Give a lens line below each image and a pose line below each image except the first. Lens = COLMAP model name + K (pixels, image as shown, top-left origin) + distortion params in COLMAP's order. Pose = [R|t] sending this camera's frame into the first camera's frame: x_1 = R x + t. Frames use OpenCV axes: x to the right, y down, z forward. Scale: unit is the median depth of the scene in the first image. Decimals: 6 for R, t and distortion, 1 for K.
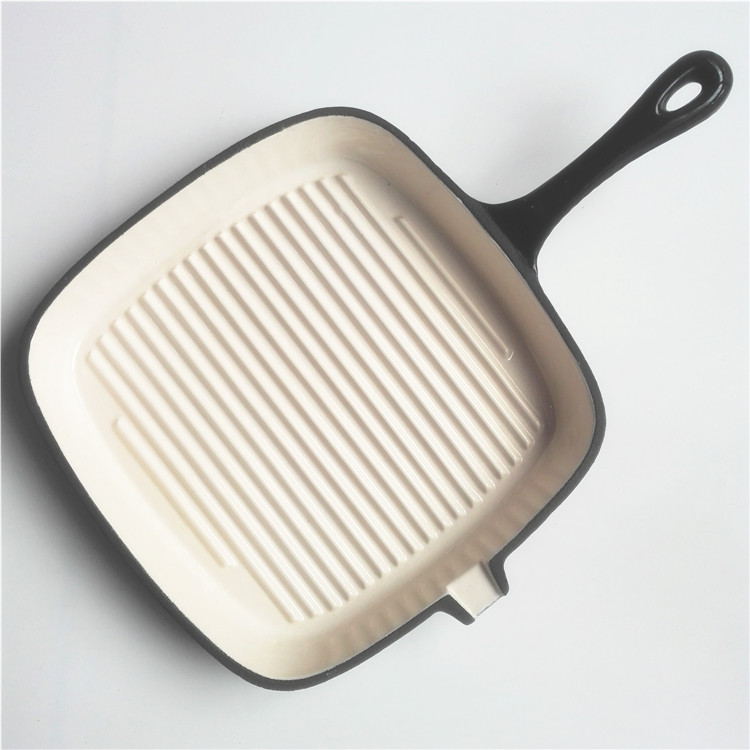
lens RADIAL K [[866.4, 0, 375.0], [0, 866.4, 357.2], [0, 0, 1]] dist [0.225851, -0.530860]
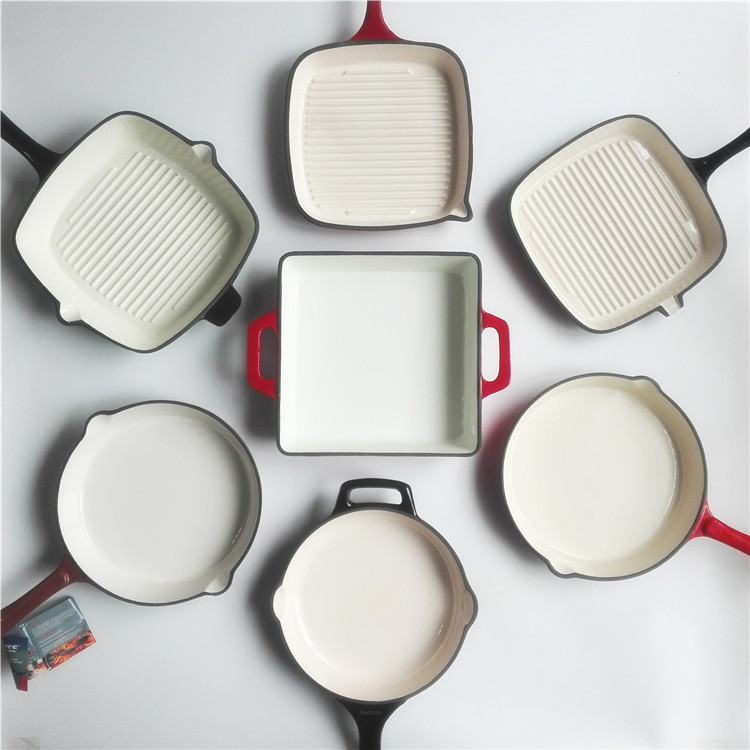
lens RADIAL K [[866.4, 0, 375.0], [0, 866.4, 357.2], [0, 0, 1]] dist [0.225851, -0.530860]
pose [[0.995523, 0.078216, 0.053074, -0.890619], [-0.081284, 0.994982, 0.058348, 0.332620], [-0.048244, -0.062401, 0.996884, -1.598867]]
